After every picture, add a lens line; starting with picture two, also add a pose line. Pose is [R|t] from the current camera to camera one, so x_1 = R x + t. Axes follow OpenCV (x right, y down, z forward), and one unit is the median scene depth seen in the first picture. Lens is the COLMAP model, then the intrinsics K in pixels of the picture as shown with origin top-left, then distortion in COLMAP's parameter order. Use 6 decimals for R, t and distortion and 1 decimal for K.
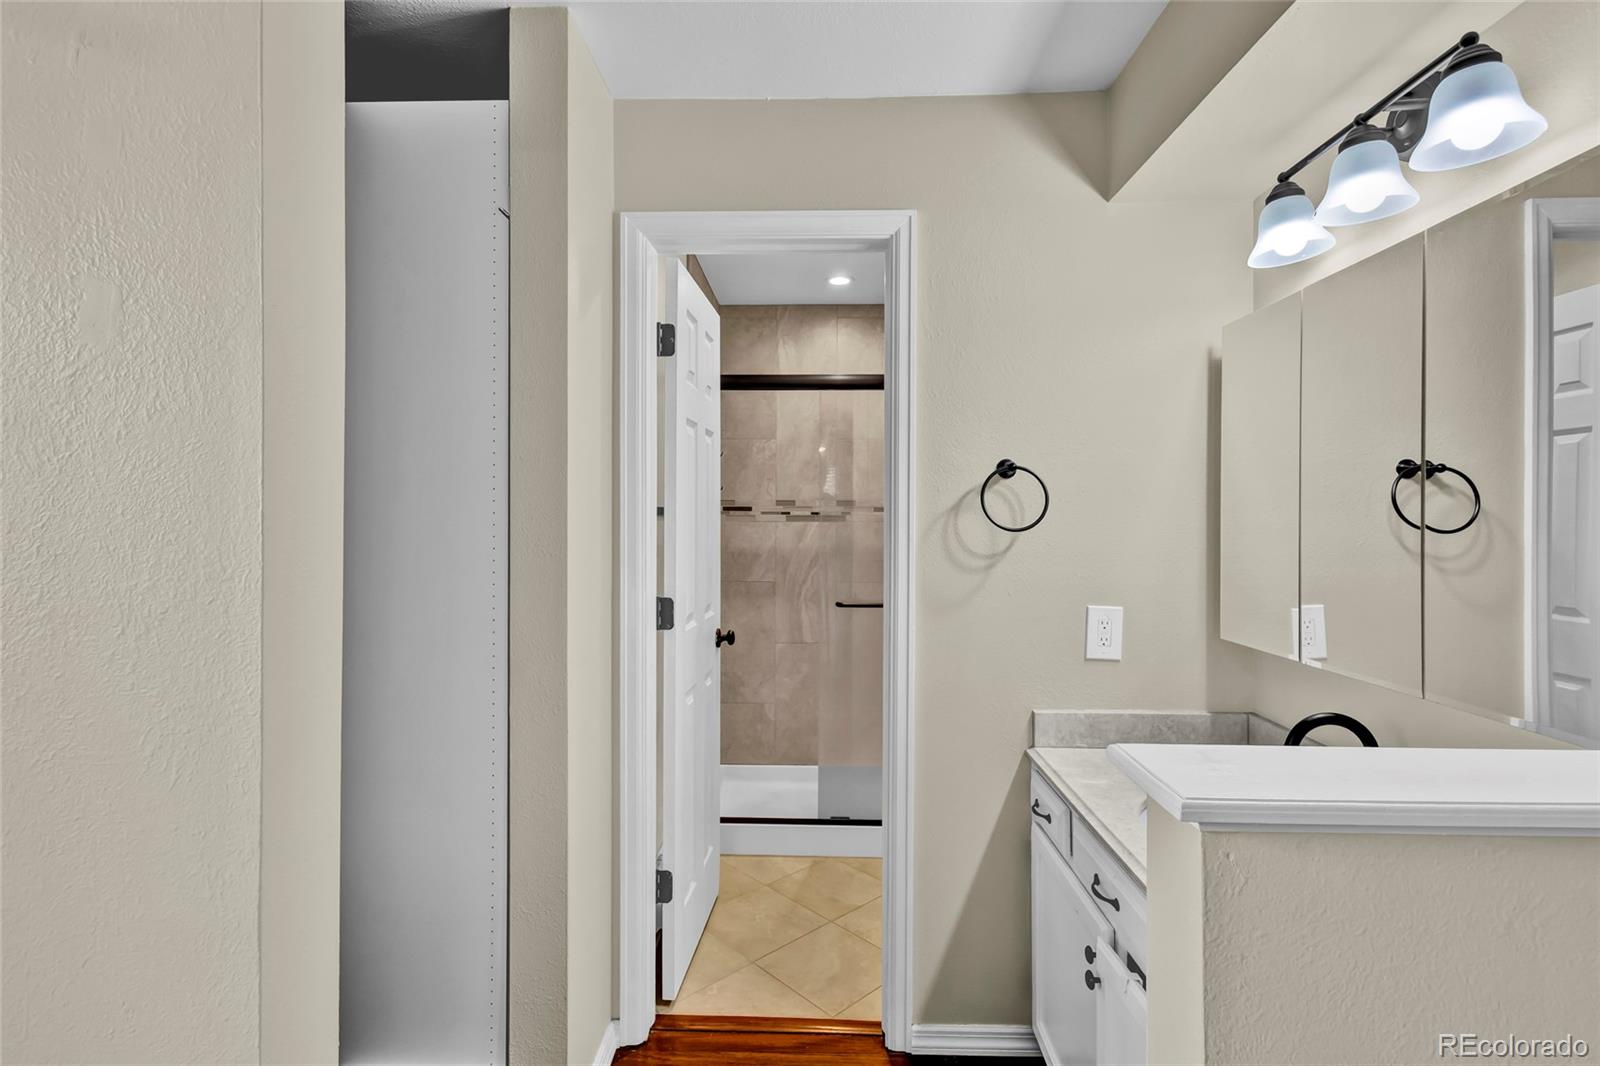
lens RADIAL K [[749.6, 0, 797.6], [0, 749.6, 527.8], [0, 0, 1]] dist [0.006071, 0.000032]
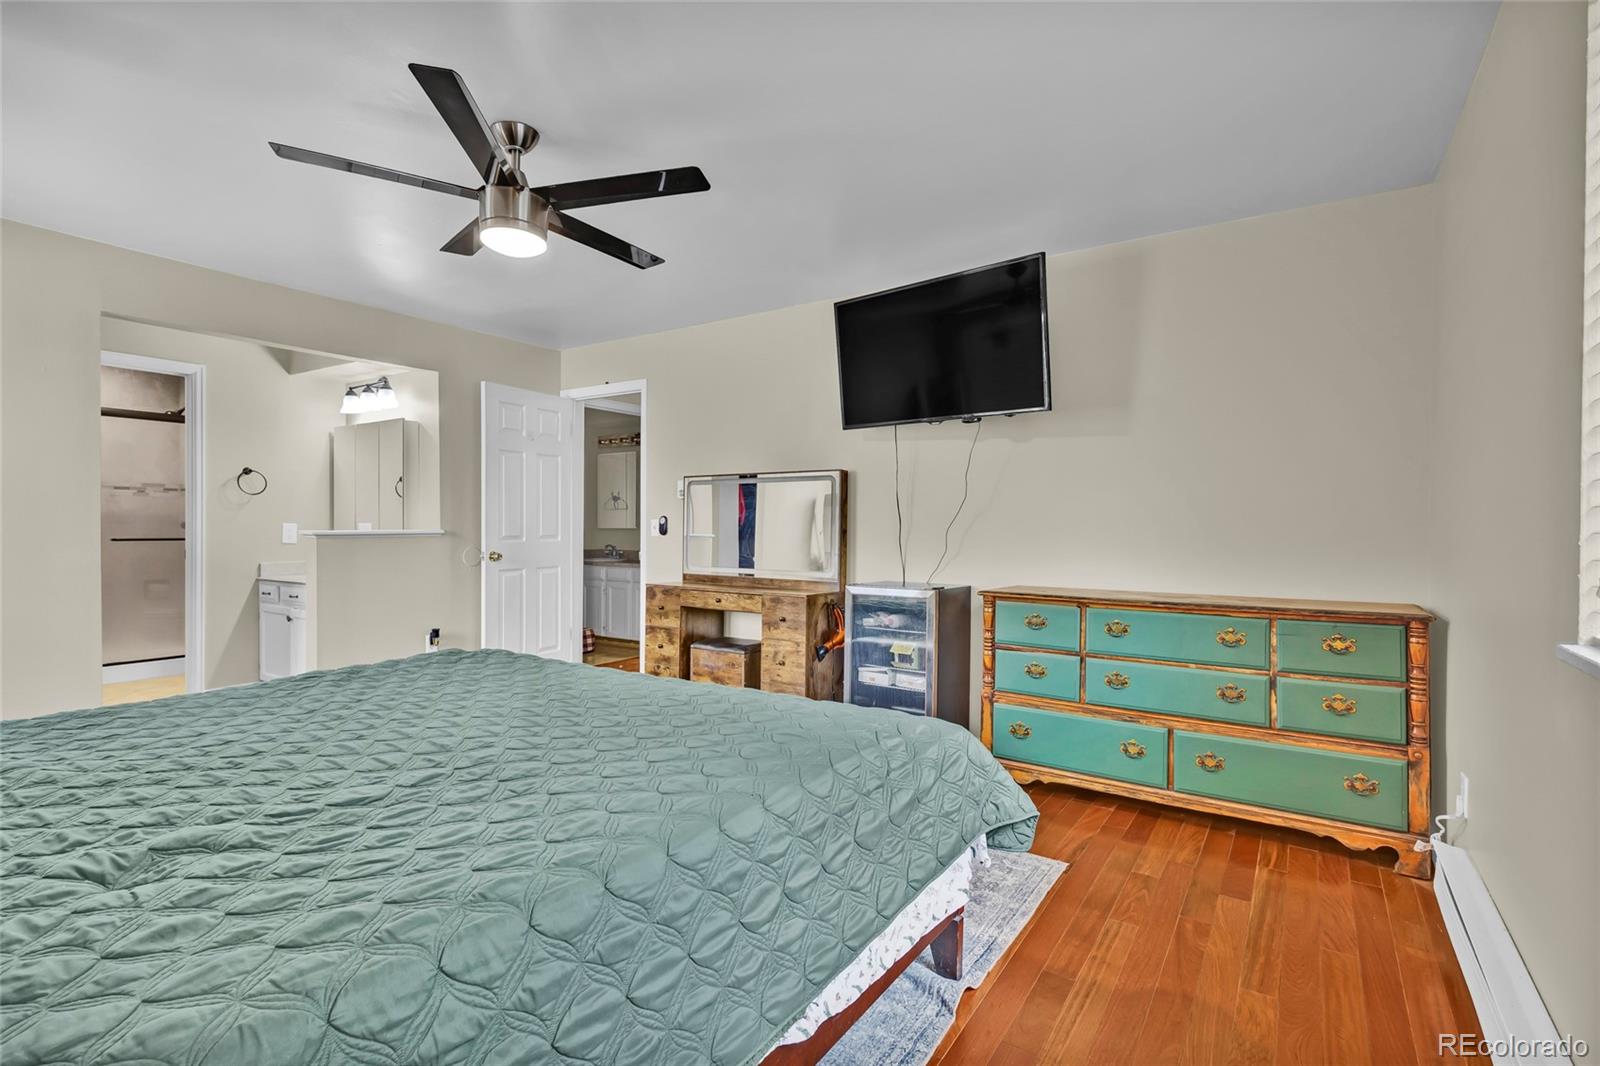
lens RADIAL K [[749.6, 0, 800.2], [0, 749.6, 534.5], [0, 0, 1]] dist [0.006071, 0.000032]
pose [[0.547141, -0.003690, 0.837032, -0.856551], [0.000371, 0.999991, 0.004166, 0.131550], [-0.837040, -0.001969, 0.547138, -2.033481]]
